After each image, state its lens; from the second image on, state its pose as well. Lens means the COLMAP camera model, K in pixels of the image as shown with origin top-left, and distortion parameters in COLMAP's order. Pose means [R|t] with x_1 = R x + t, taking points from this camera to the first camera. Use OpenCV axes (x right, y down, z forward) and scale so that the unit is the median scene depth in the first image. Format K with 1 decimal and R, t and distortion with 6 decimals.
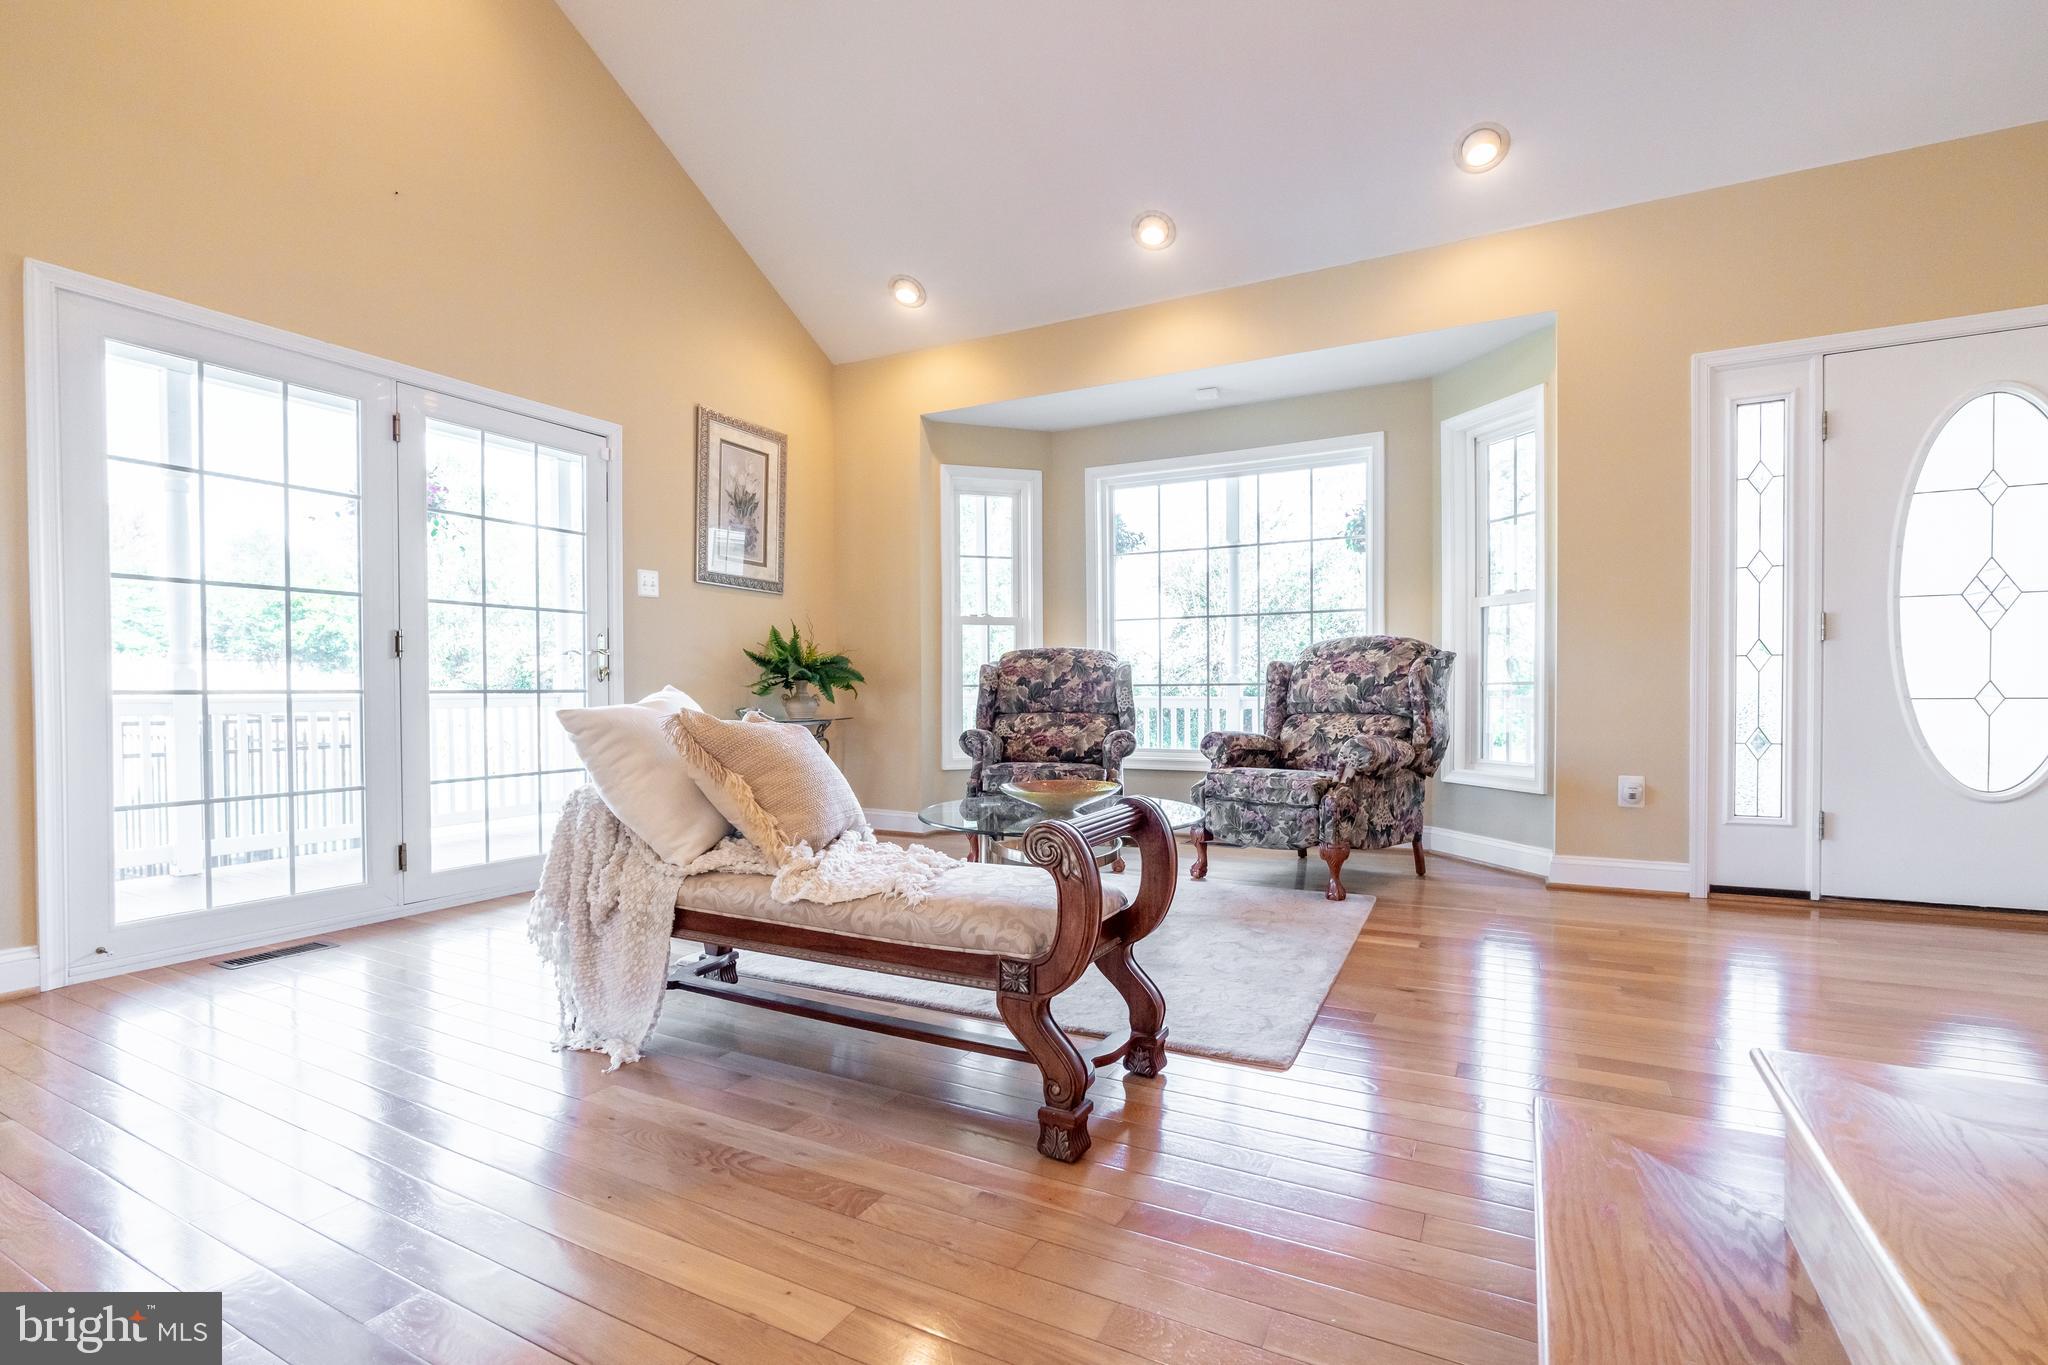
lens RADIAL K [[922.5, 0, 1029.7], [0, 922.5, 647.6], [0, 0, 1]] dist [-0.001351, 0.001344]
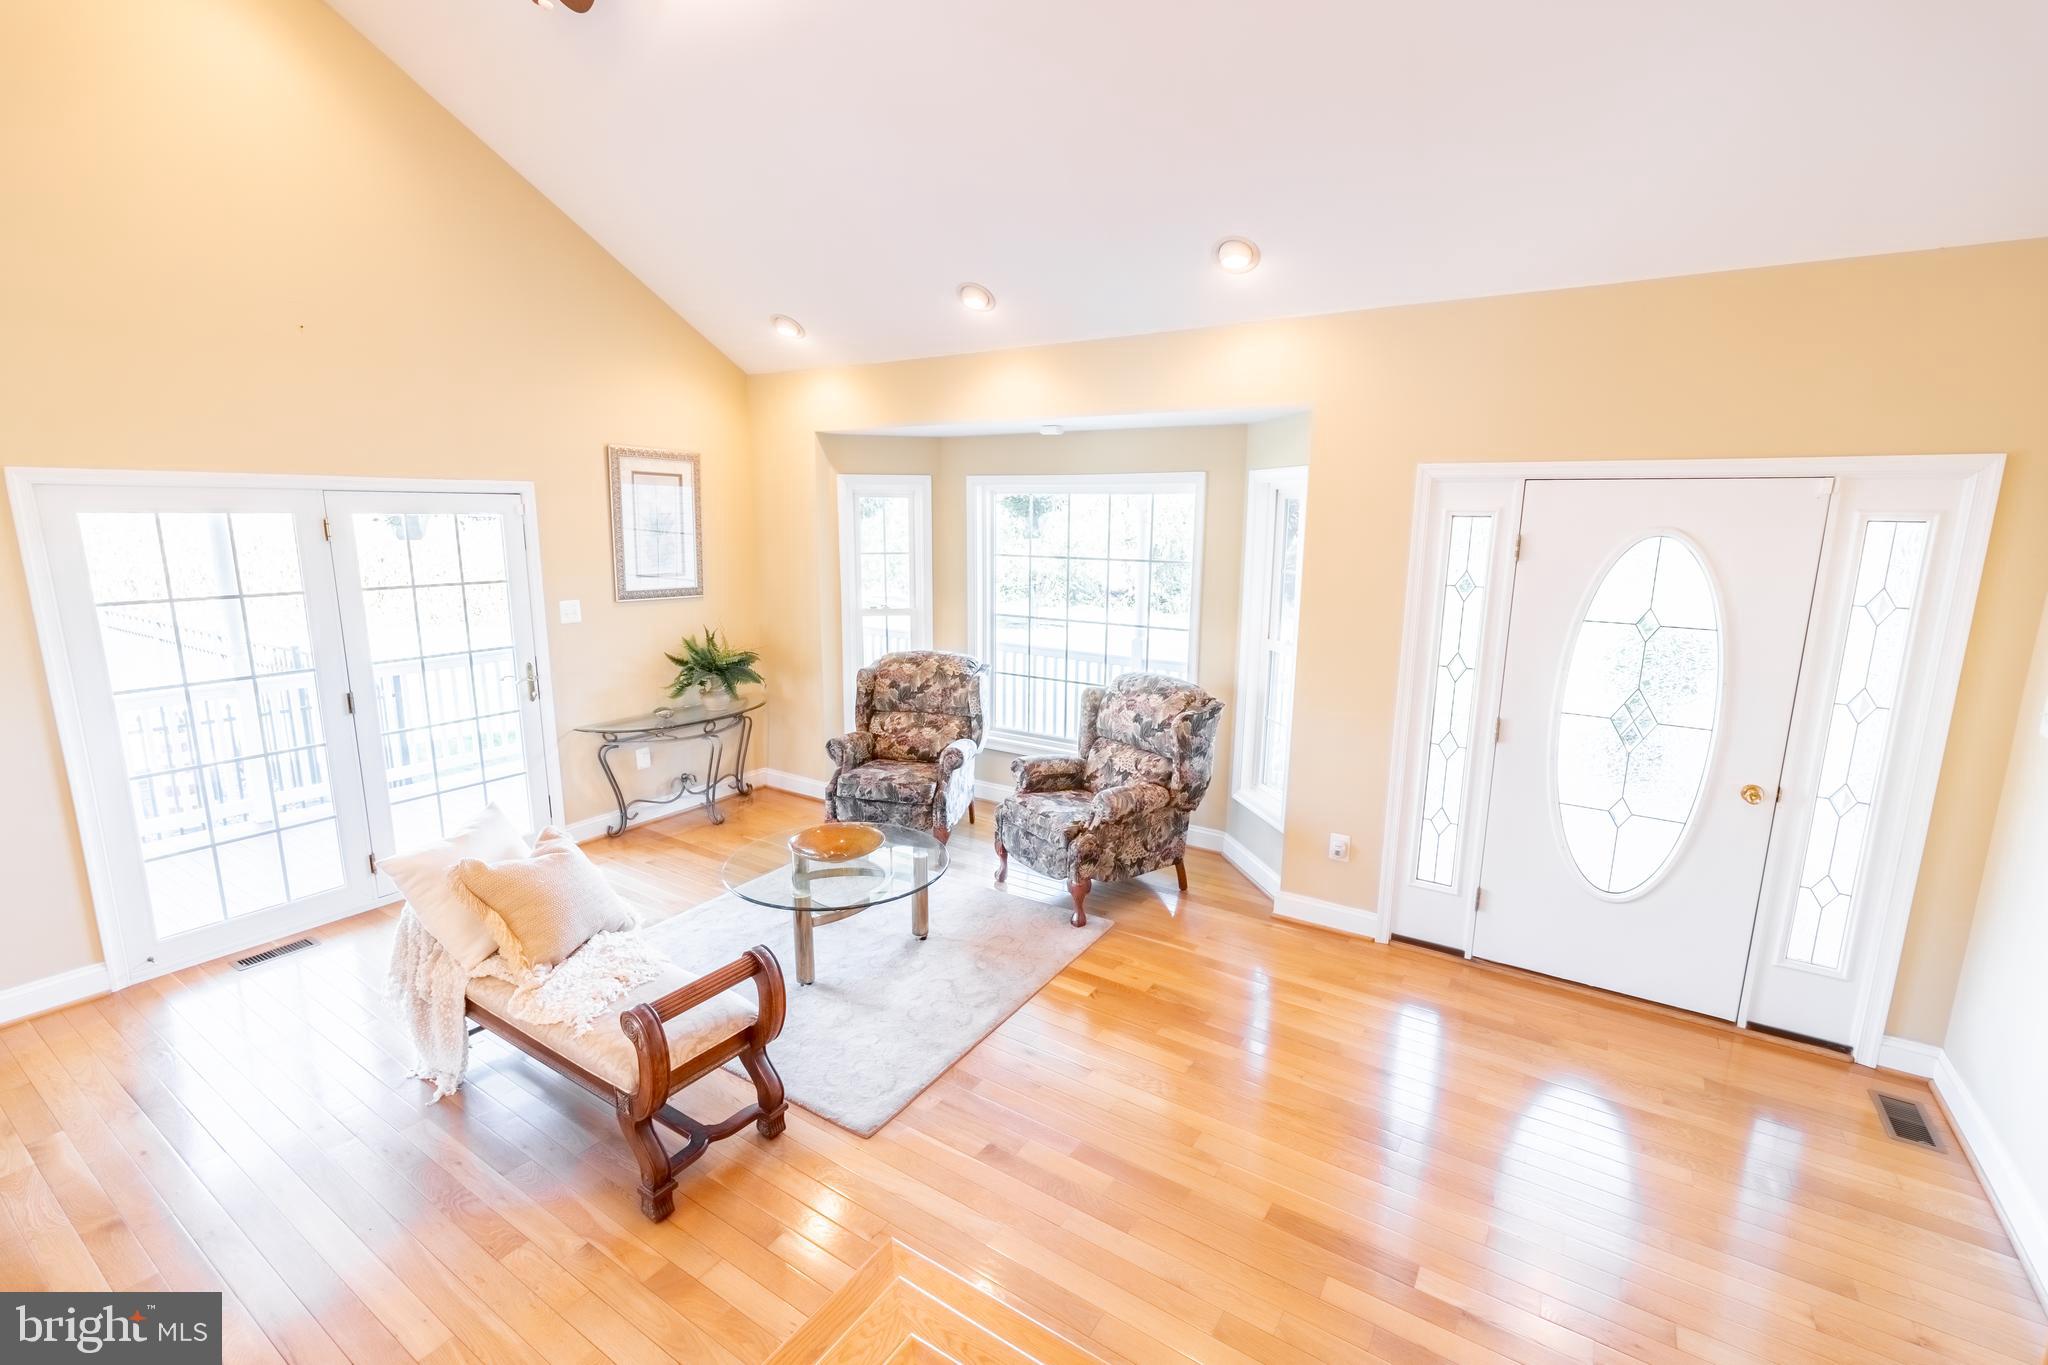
lens RADIAL K [[922.5, 0, 1023.7], [0, 922.5, 622.0], [0, 0, 1]] dist [-0.001351, 0.001344]
pose [[0.993573, 0.011970, -0.112562, 0.321946], [0.007729, 0.984899, 0.172960, -0.271688], [0.112932, -0.172718, 0.978476, -0.108053]]
